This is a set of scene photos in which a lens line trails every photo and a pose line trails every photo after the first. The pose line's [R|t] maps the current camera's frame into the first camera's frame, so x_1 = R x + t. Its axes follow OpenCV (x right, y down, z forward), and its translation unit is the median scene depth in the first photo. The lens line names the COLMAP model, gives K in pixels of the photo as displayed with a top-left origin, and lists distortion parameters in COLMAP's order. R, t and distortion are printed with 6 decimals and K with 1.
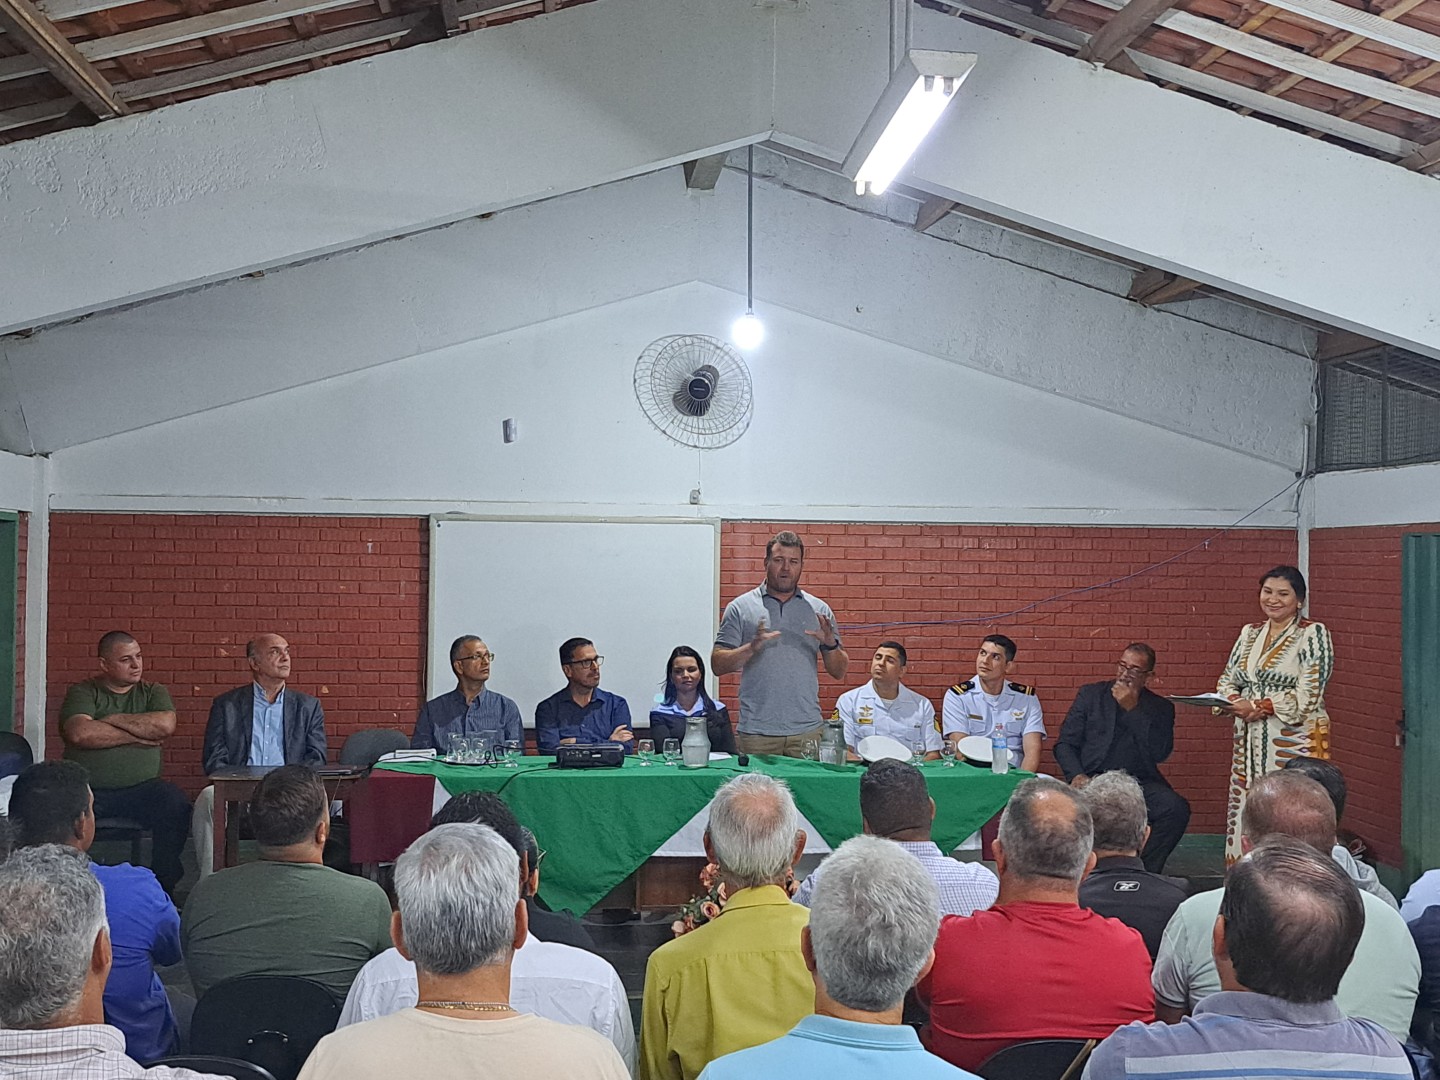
lens RADIAL K [[1726.0, 0, 712.4], [0, 1726.0, 526.2], [0, 0, 1]] dist [0.166787, -0.379082]
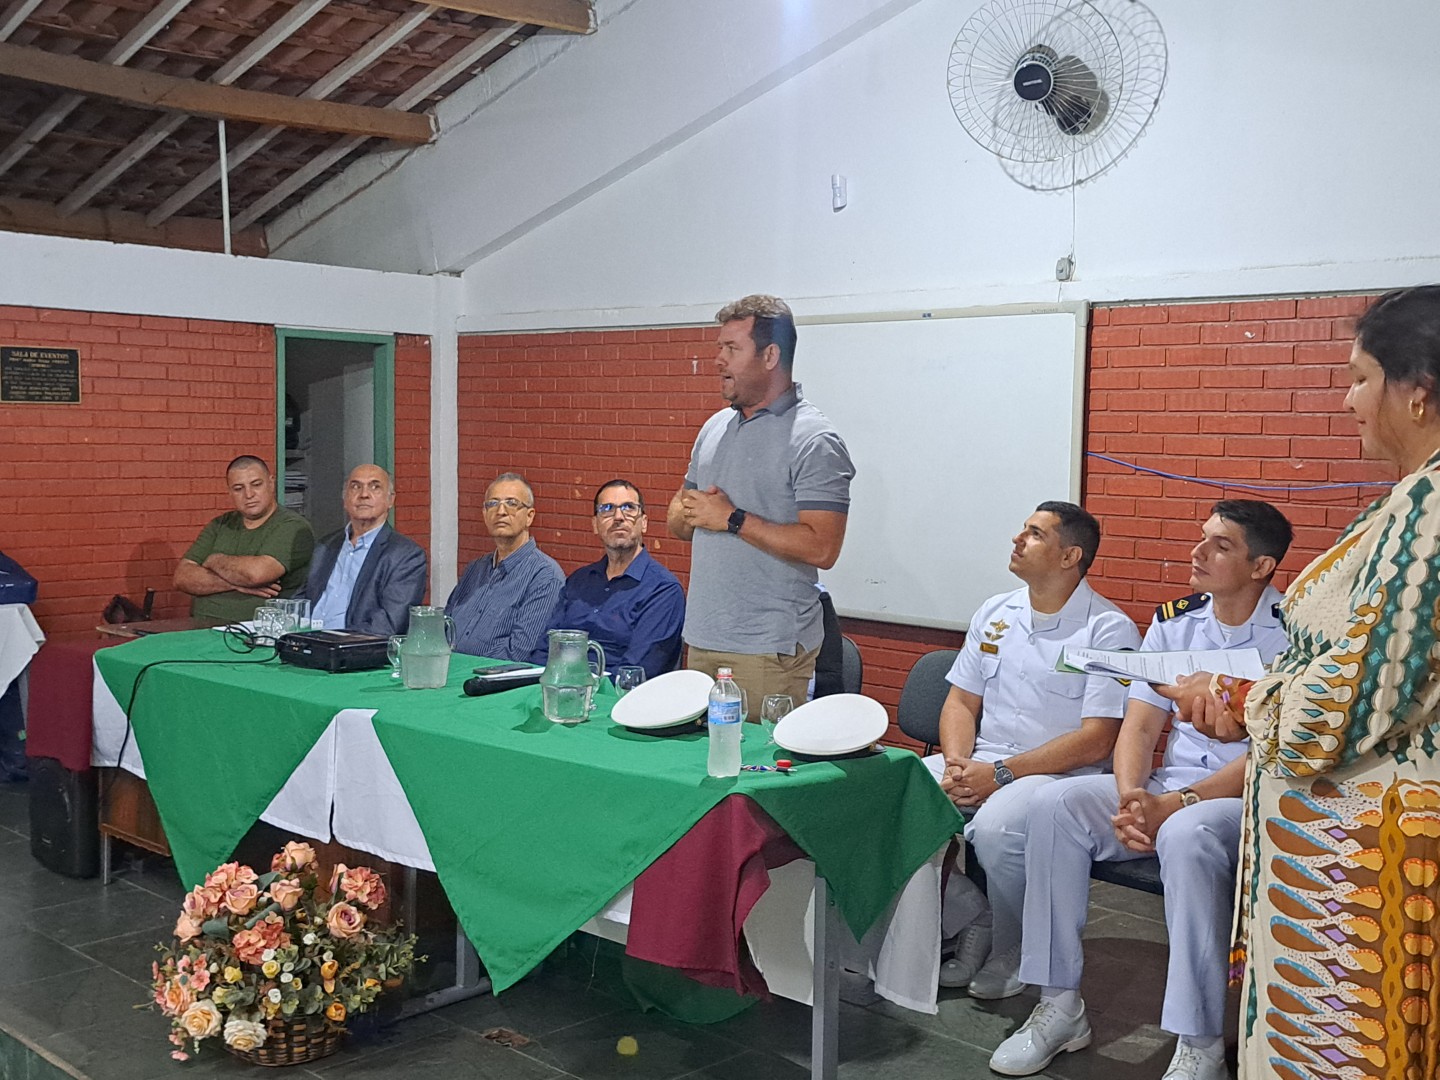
lens RADIAL K [[1623.3, 0, 720.8], [0, 1623.3, 522.8], [0, 0, 1]] dist [0.139561, -0.193866]
pose [[0.652501, 0.044619, -0.756473, 0.378799], [0.009505, 0.997705, 0.067046, 0.035019], [0.757728, -0.050938, 0.650579, 0.556048]]
